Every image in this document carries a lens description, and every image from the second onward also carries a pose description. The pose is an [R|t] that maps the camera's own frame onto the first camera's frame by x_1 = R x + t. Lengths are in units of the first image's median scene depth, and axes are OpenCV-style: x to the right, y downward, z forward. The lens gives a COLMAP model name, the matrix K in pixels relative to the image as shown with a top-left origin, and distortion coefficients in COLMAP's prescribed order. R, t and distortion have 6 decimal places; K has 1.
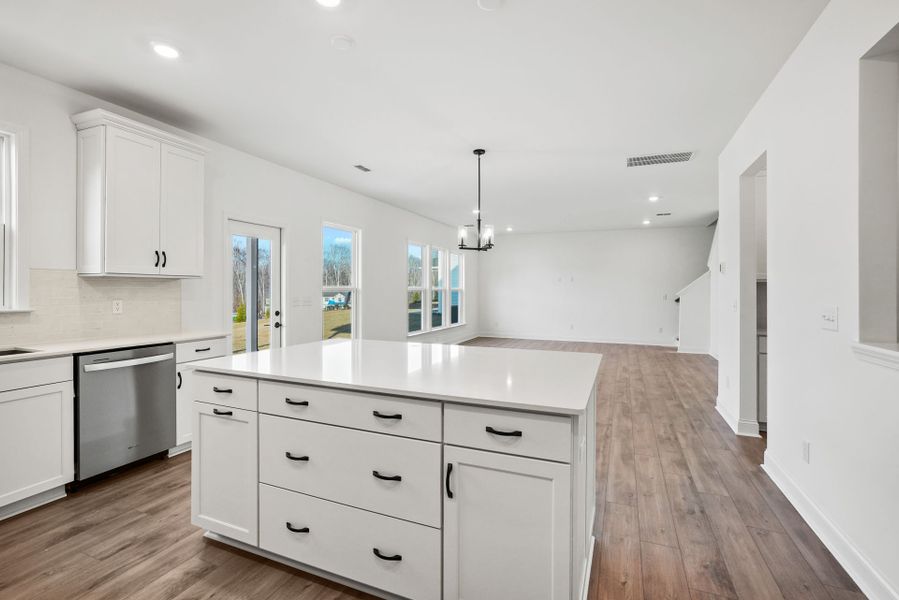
lens RADIAL K [[418.1, 0, 450.6], [0, 418.1, 293.4], [0, 0, 1]] dist [-0.019220, 0.009093]
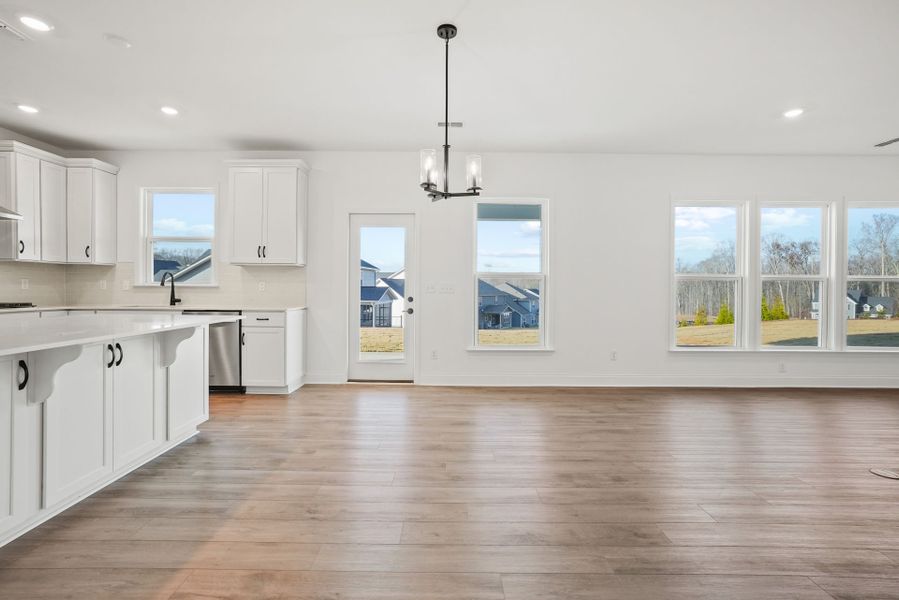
lens RADIAL K [[418.1, 0, 449.4], [0, 418.1, 294.7], [0, 0, 1]] dist [-0.019220, 0.009093]
pose [[0.371363, 0.013701, -0.928387, 0.862808], [-0.014671, 0.999853, 0.008887, 0.041158], [0.928372, 0.010320, 0.371509, 1.107562]]
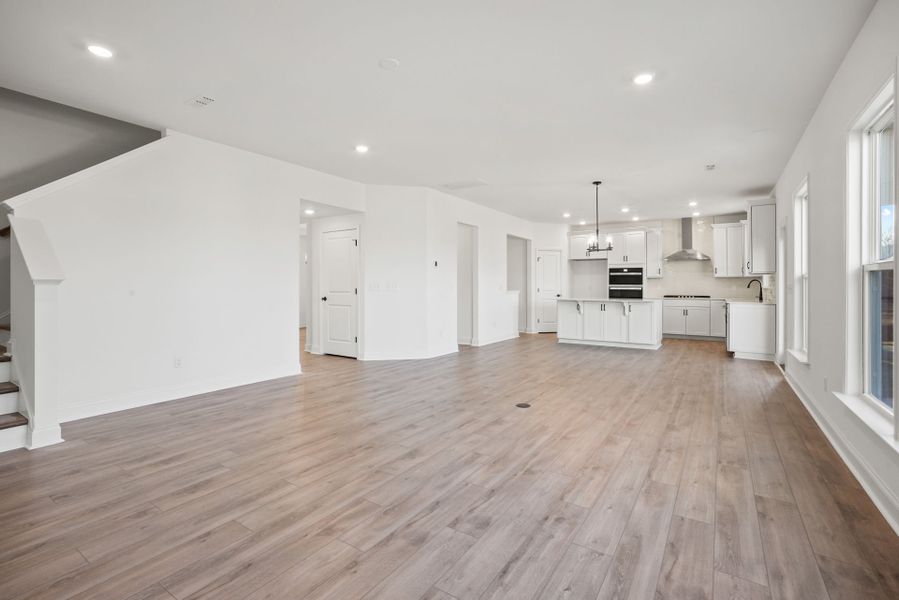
lens RADIAL K [[418.1, 0, 453.5], [0, 418.1, 291.8], [0, 0, 1]] dist [-0.019220, 0.009093]
pose [[-0.983796, -0.008727, 0.179082, 0.425571], [-0.004931, 0.999754, 0.021634, 0.014024], [-0.179226, 0.020401, -0.983596, 3.513163]]
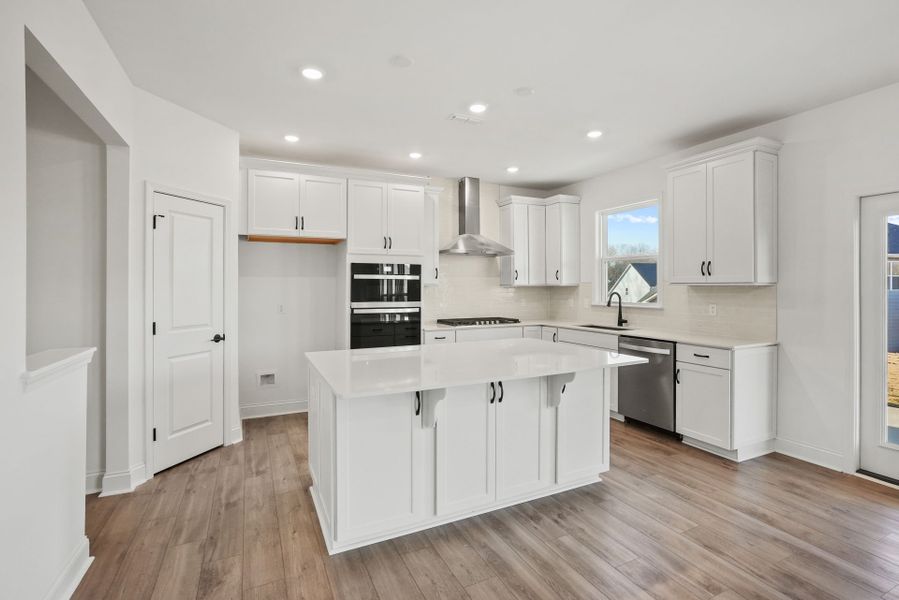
lens RADIAL K [[418.1, 0, 443.5], [0, 418.1, 289.0], [0, 0, 1]] dist [-0.019220, 0.009093]
pose [[-0.675737, 0.001019, -0.737142, 0.612121], [-0.007687, 0.999935, 0.008429, -0.033469], [0.737103, 0.011363, -0.675685, 1.278793]]
